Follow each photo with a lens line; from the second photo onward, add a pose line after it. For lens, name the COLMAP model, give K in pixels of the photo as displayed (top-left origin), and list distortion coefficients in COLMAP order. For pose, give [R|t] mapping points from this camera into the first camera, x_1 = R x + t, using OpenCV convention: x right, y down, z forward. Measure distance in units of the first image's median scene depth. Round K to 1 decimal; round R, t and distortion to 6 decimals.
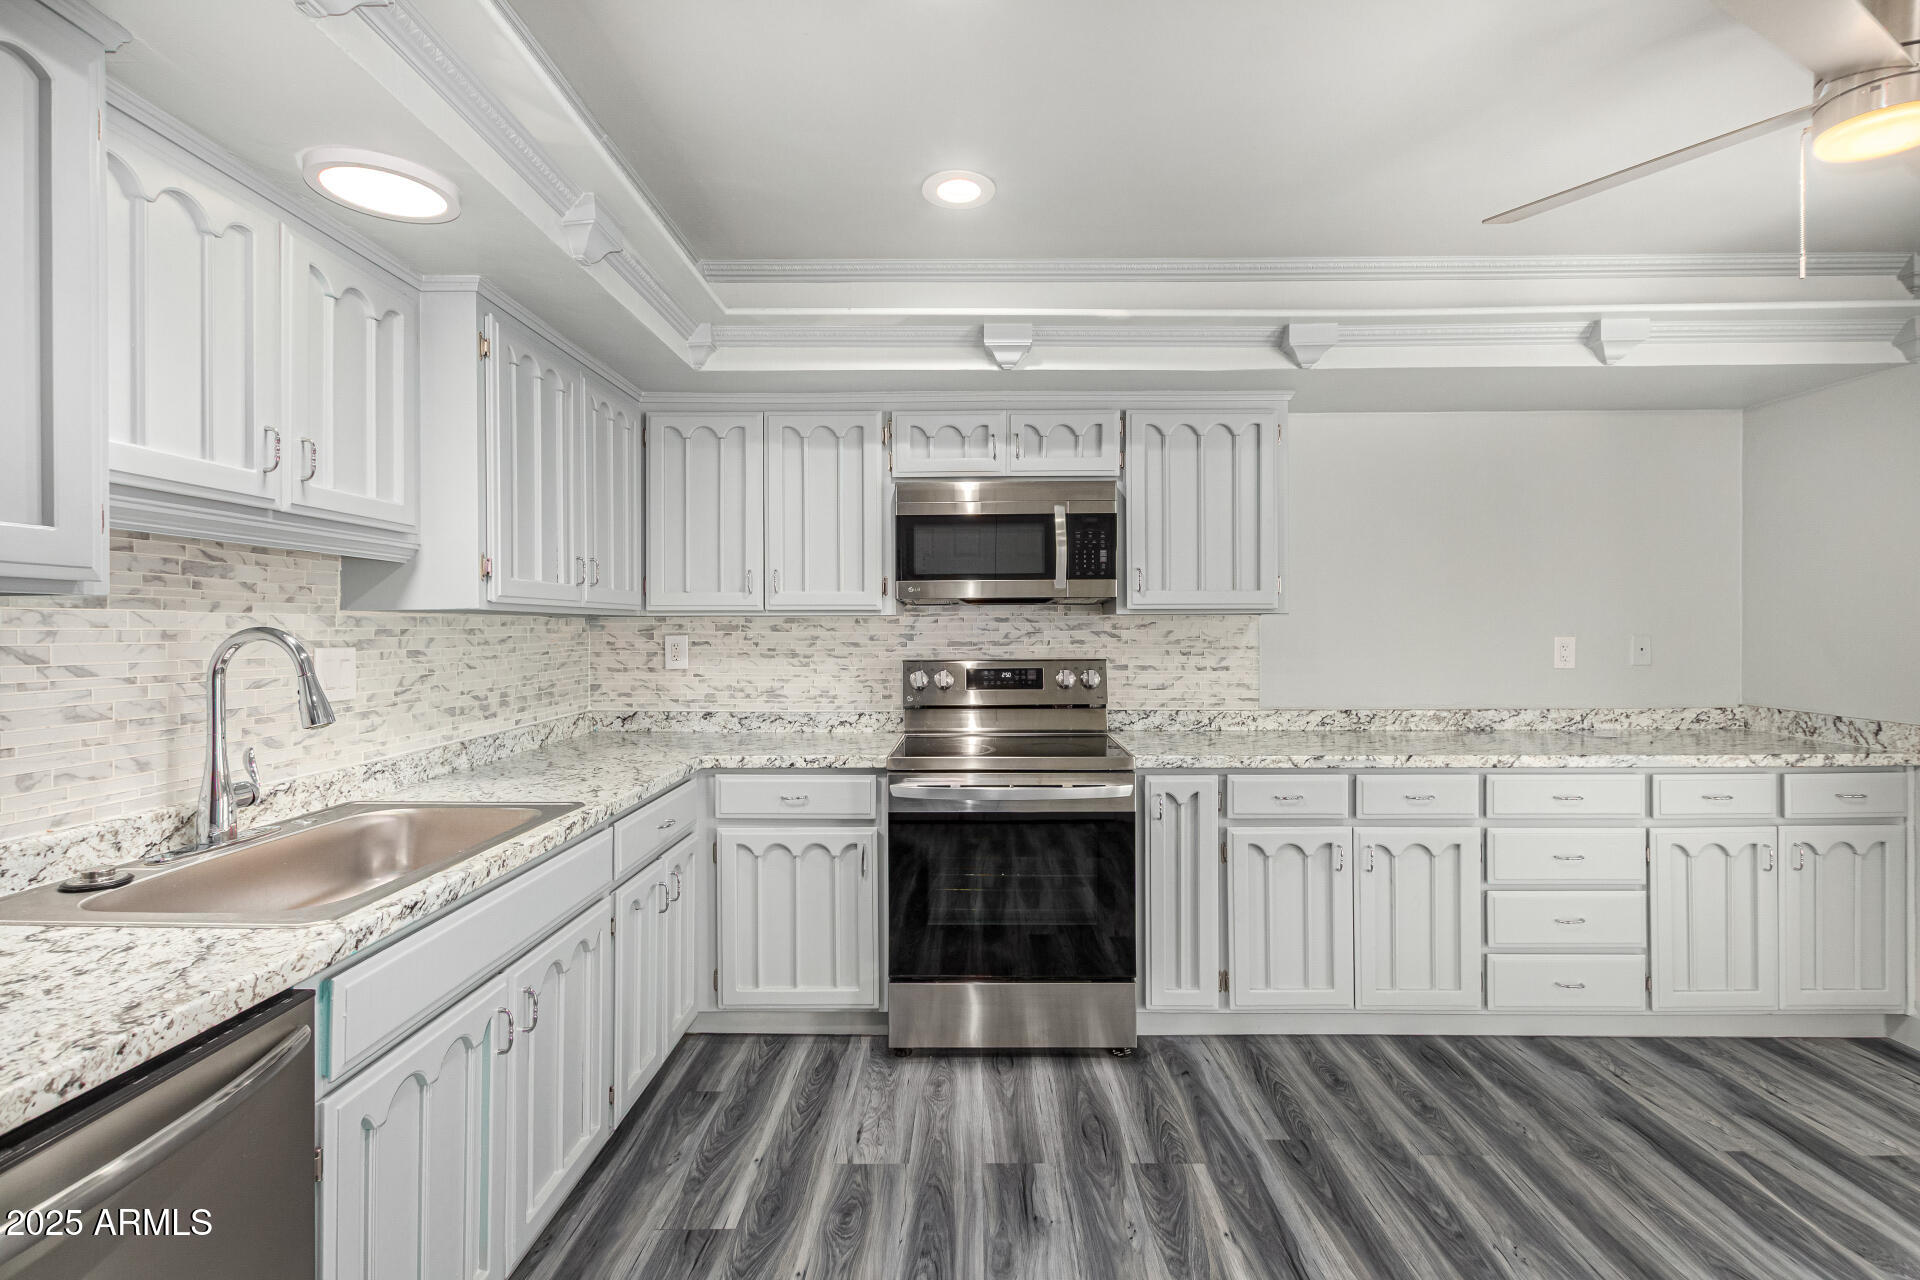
lens RADIAL K [[881.9, 0, 956.8], [0, 881.9, 623.6], [0, 0, 1]] dist [0.003967, -0.002251]
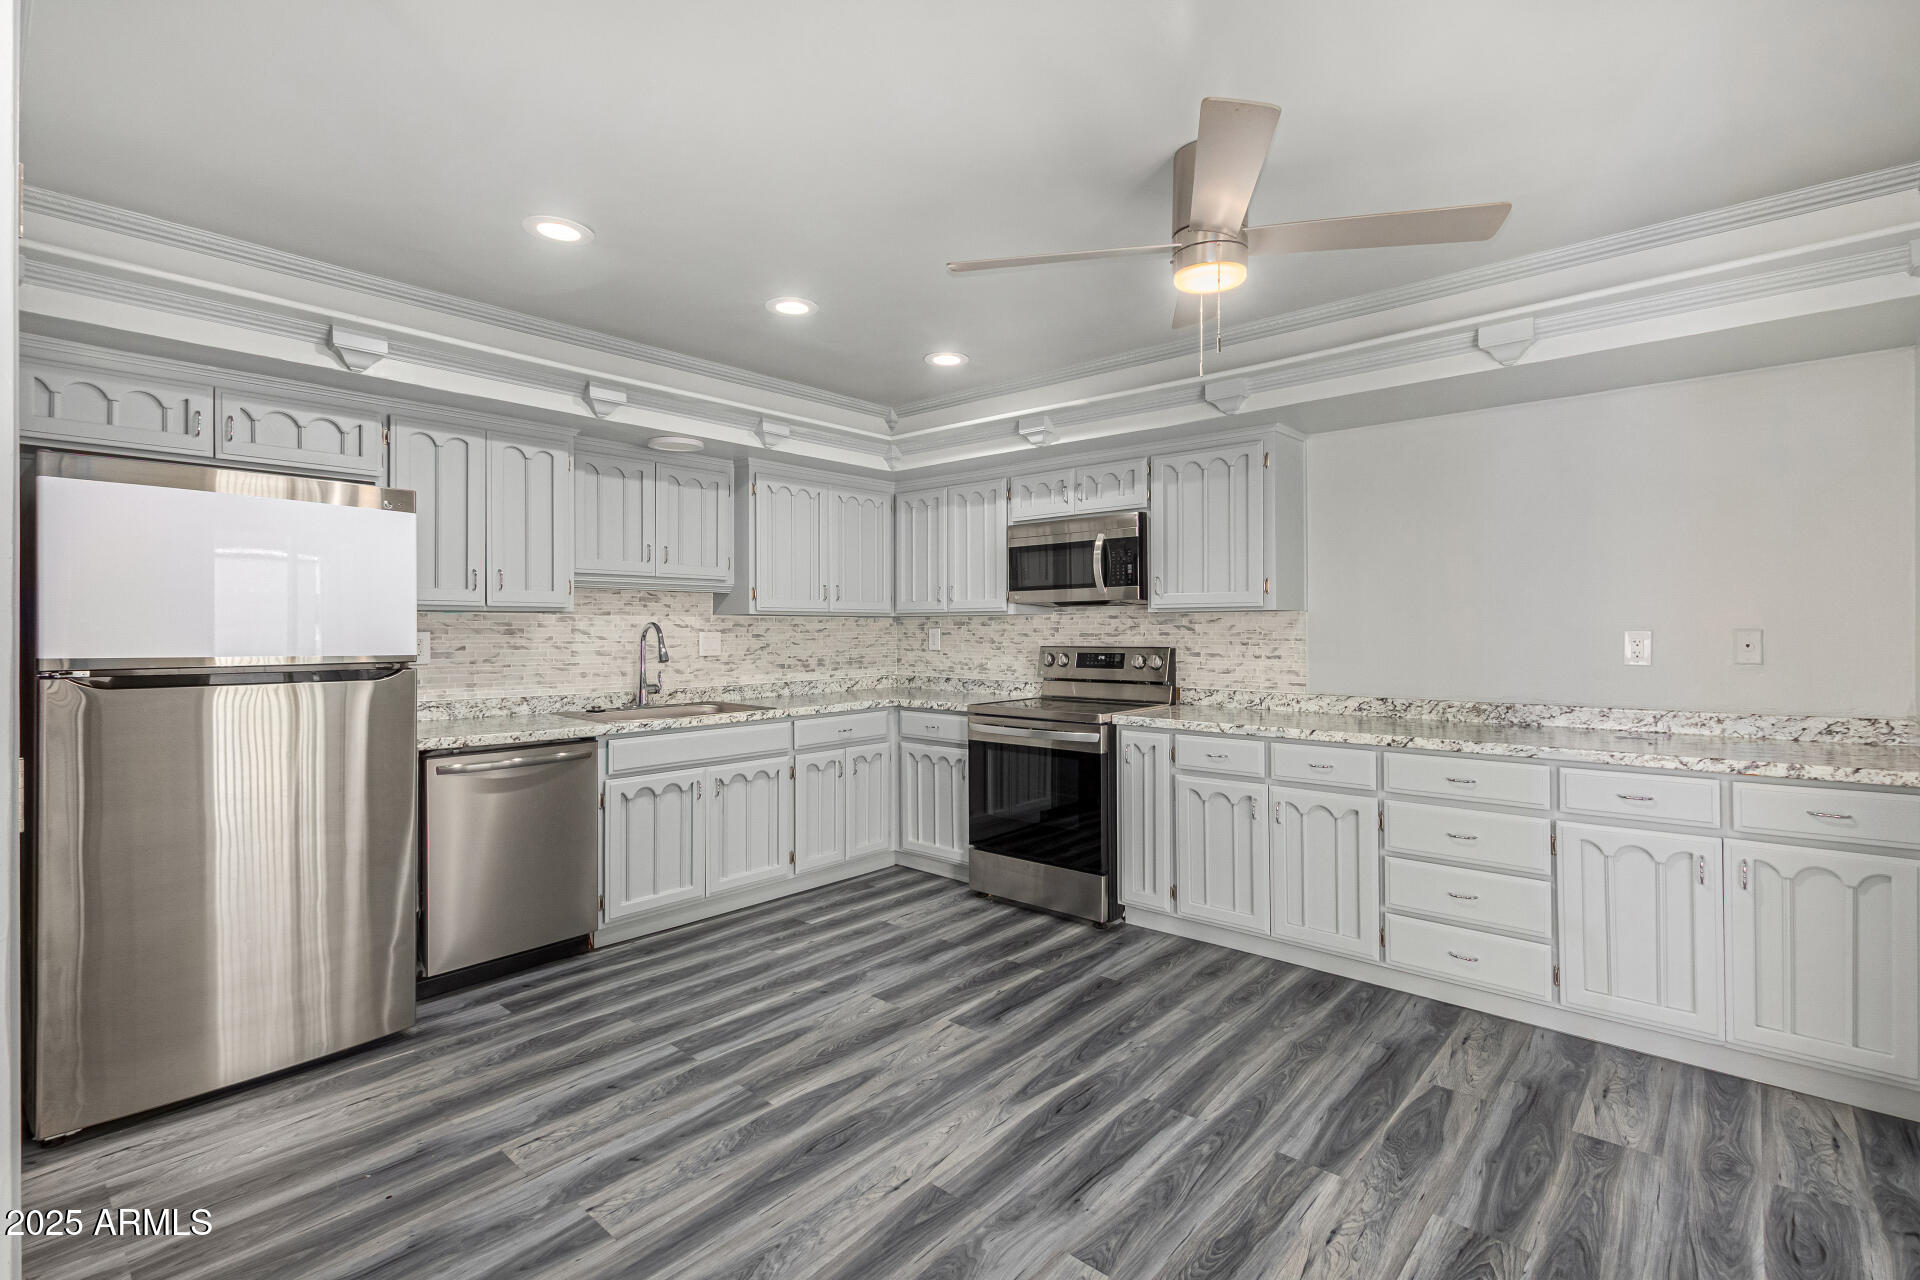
lens RADIAL K [[881.9, 0, 946.7], [0, 881.9, 624.9], [0, 0, 1]] dist [0.003967, -0.002251]
pose [[0.748109, -0.002019, -0.663572, 0.920050], [0.002835, 0.999996, 0.000154, 0.008092], [0.663569, -0.001996, 0.748112, -0.201585]]
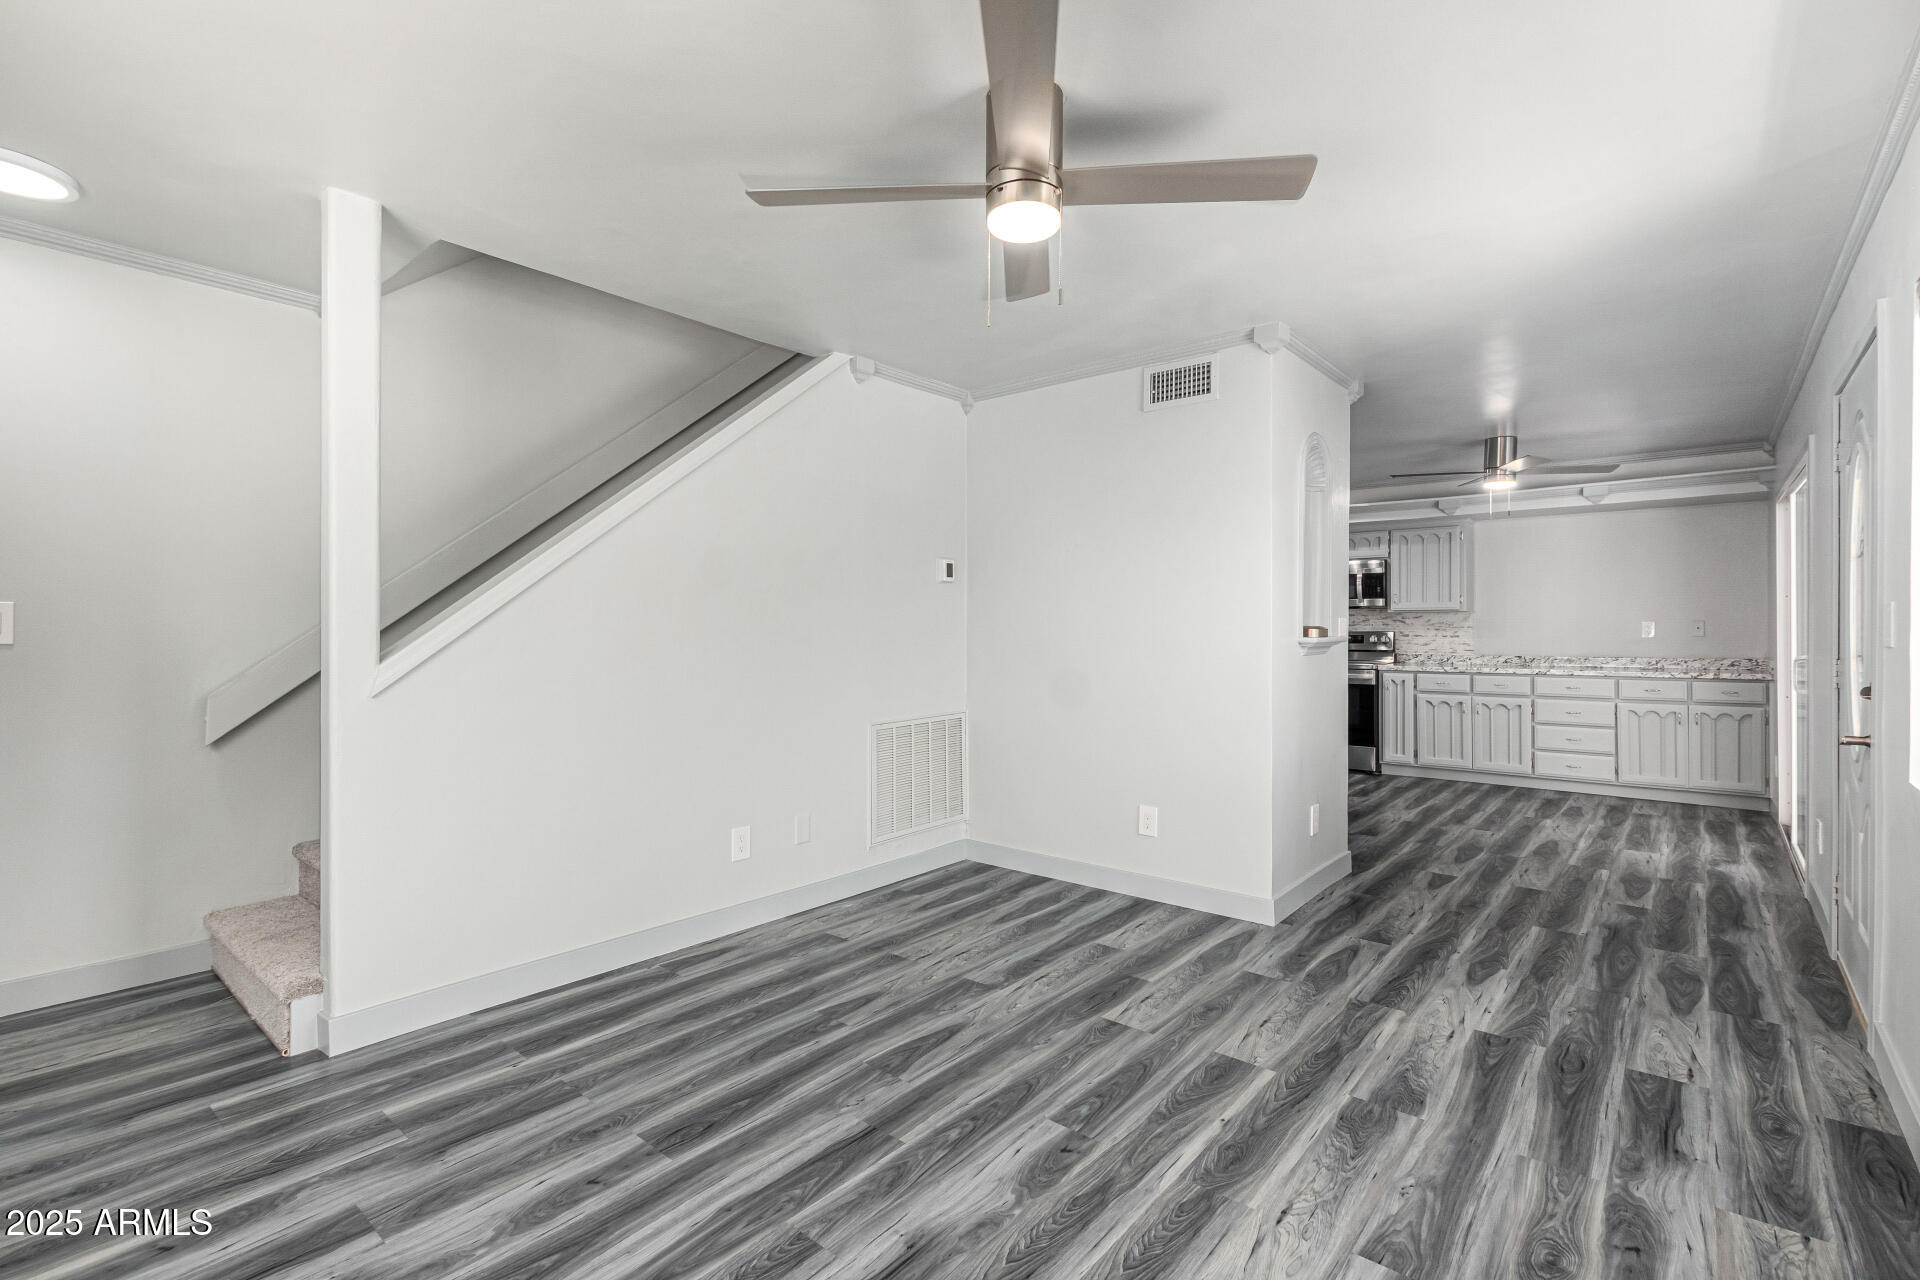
lens RADIAL K [[881.9, 0, 930.0], [0, 881.9, 636.1], [0, 0, 1]] dist [0.003967, -0.002251]
pose [[0.766356, 0.008998, -0.642353, 0.878599], [0.001106, 0.999882, 0.015325, 0.018074], [0.642415, -0.012455, 0.766256, -1.923534]]
